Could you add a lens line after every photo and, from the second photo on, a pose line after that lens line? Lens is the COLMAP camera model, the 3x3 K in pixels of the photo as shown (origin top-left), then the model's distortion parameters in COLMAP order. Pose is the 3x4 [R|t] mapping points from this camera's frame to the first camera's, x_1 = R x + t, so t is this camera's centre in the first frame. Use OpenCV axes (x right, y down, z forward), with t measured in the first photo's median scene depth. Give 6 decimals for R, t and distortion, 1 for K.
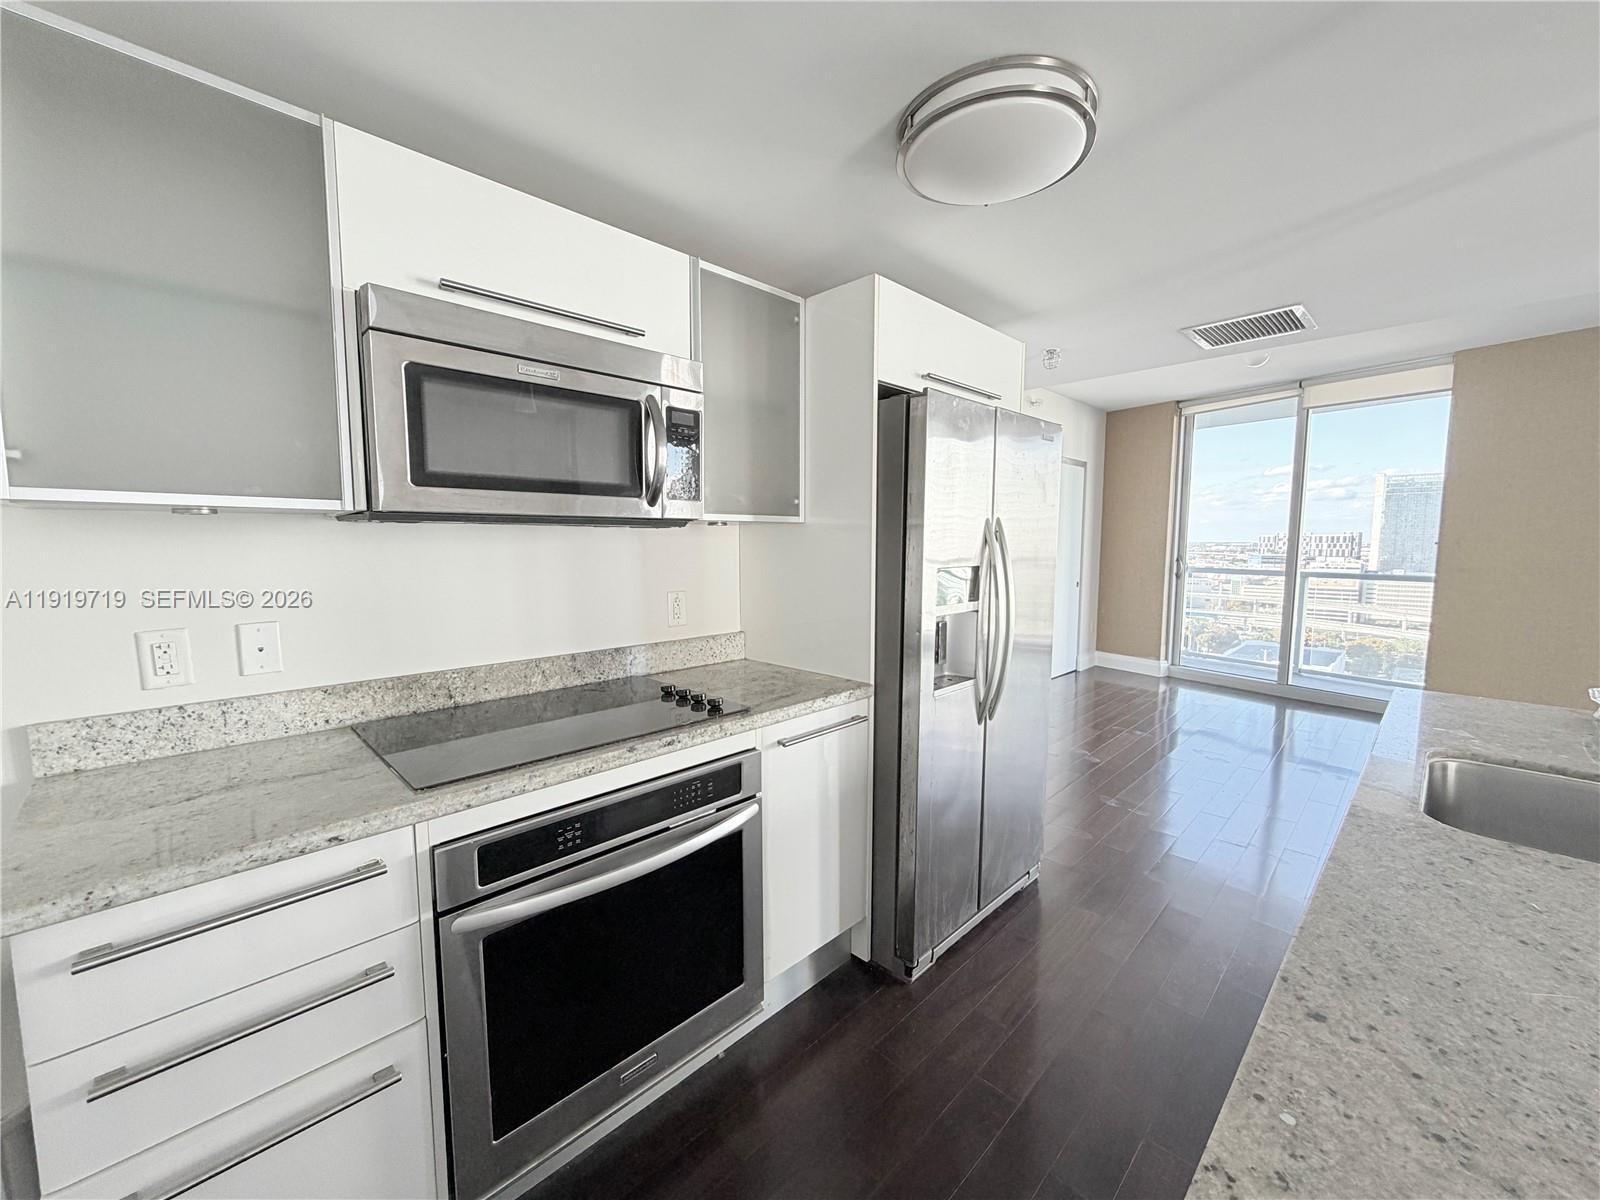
lens RADIAL K [[637.4, 0, 797.5], [0, 637.4, 596.7], [0, 0, 1]] dist [0.000598, -0.000074]
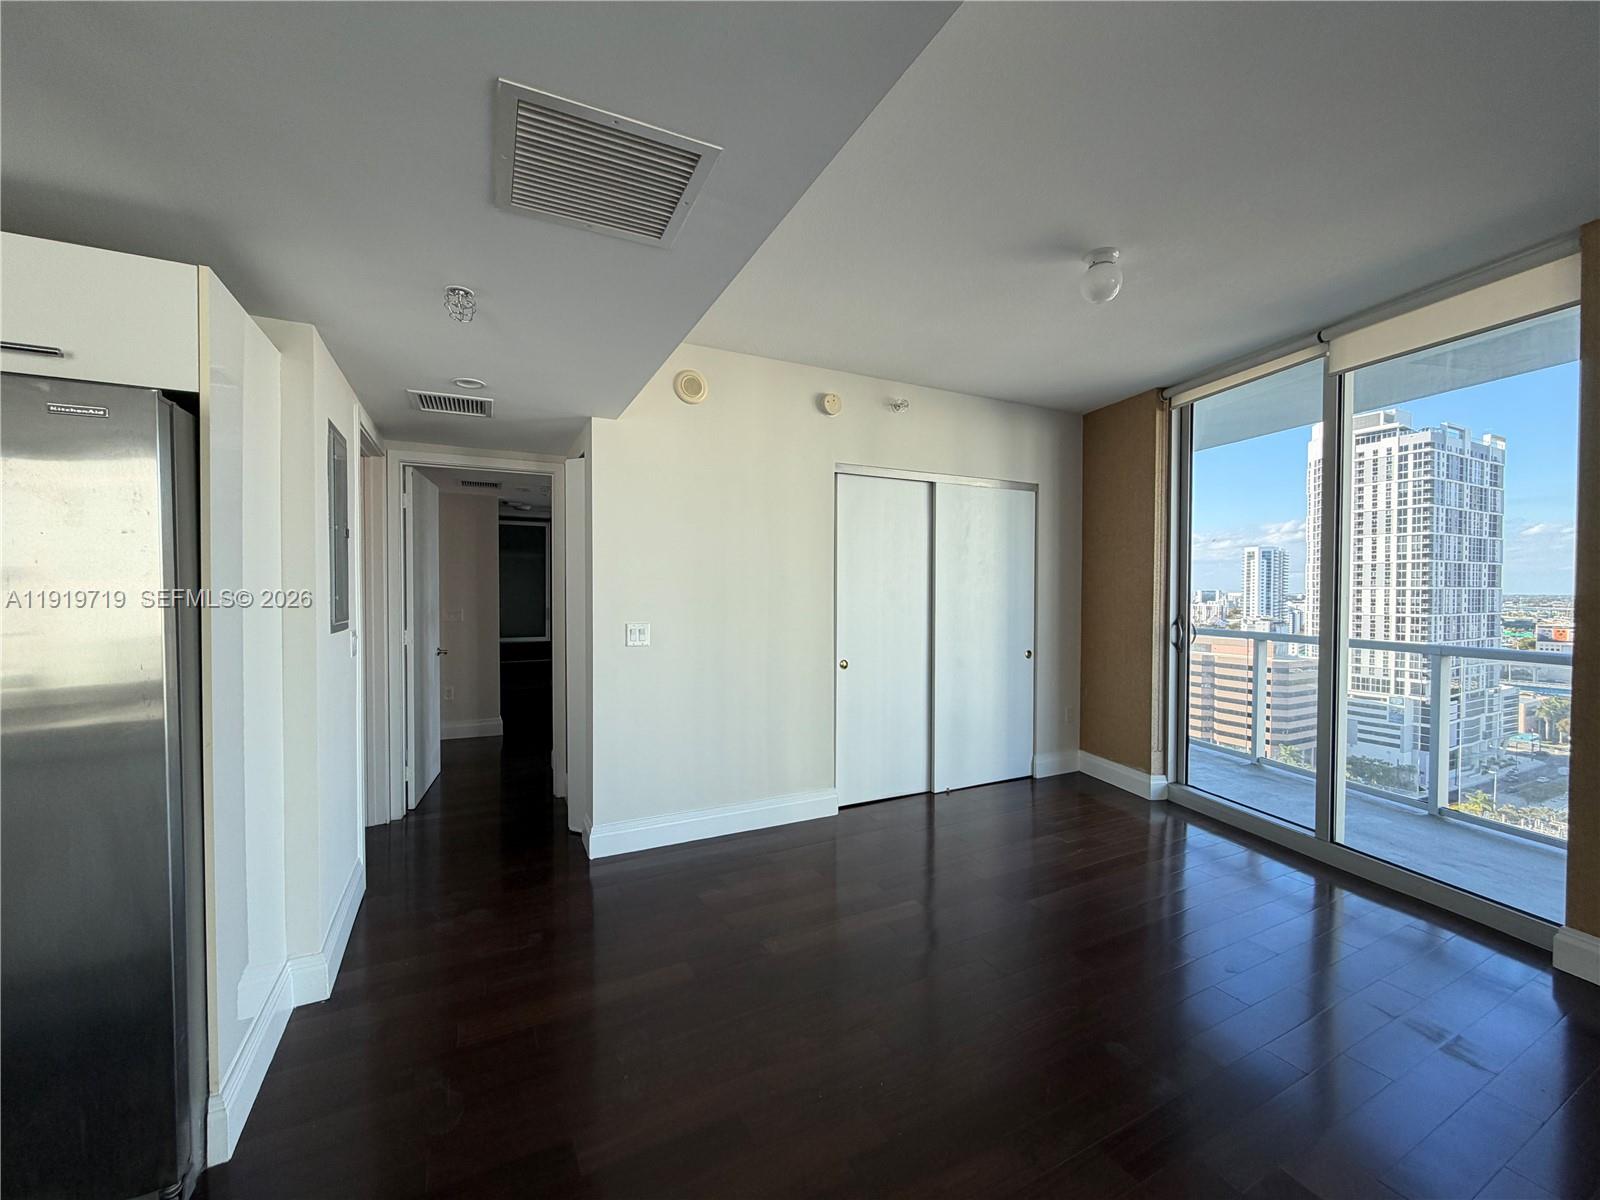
lens RADIAL K [[637.4, 0, 796.0], [0, 637.4, 596.1], [0, 0, 1]] dist [0.000598, -0.000074]
pose [[0.951160, 0.005906, -0.308642, 1.603941], [-0.030391, 0.996751, -0.074585, -0.089349], [0.307199, 0.080323, 0.948249, 0.939211]]
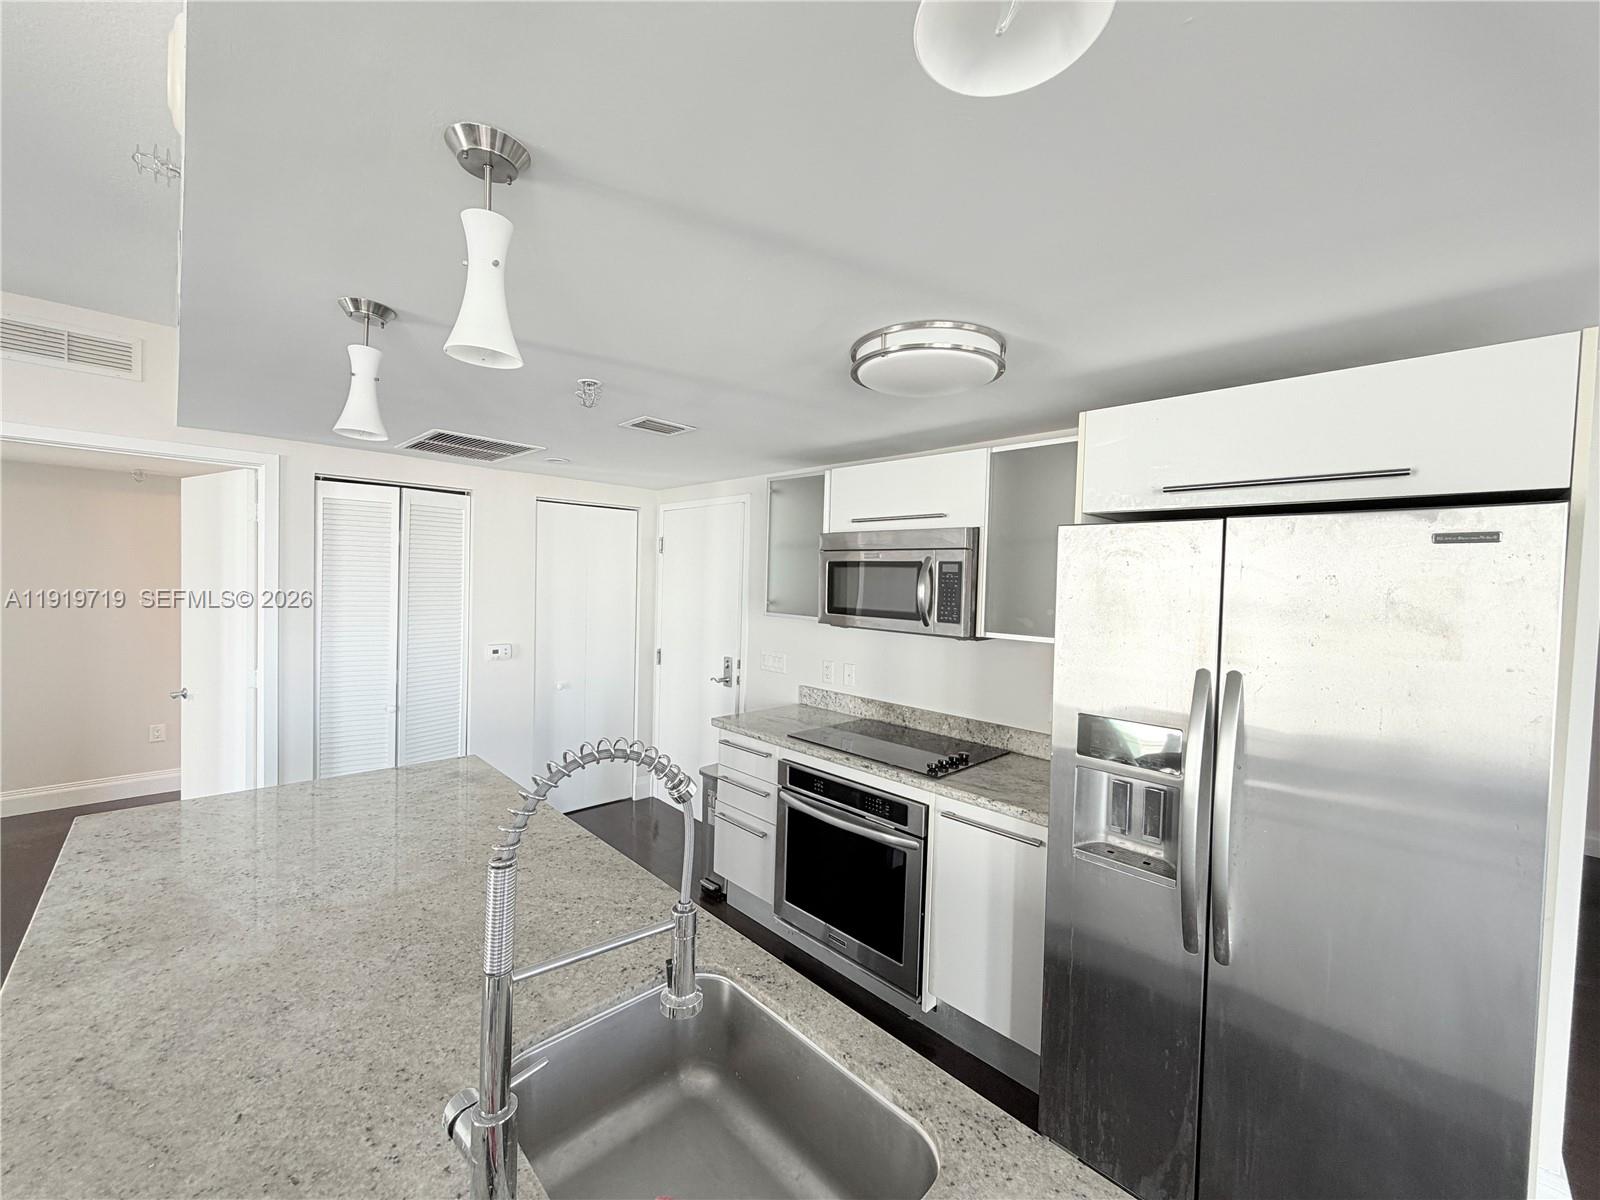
lens RADIAL K [[637.4, 0, 794.1], [0, 637.4, 596.2], [0, 0, 1]] dist [0.000598, -0.000074]
pose [[-0.004809, 0.028077, -0.999594, 1.289311], [-0.118843, 0.992505, 0.028449, -0.214424], [0.992901, 0.118932, -0.001436, 0.653206]]
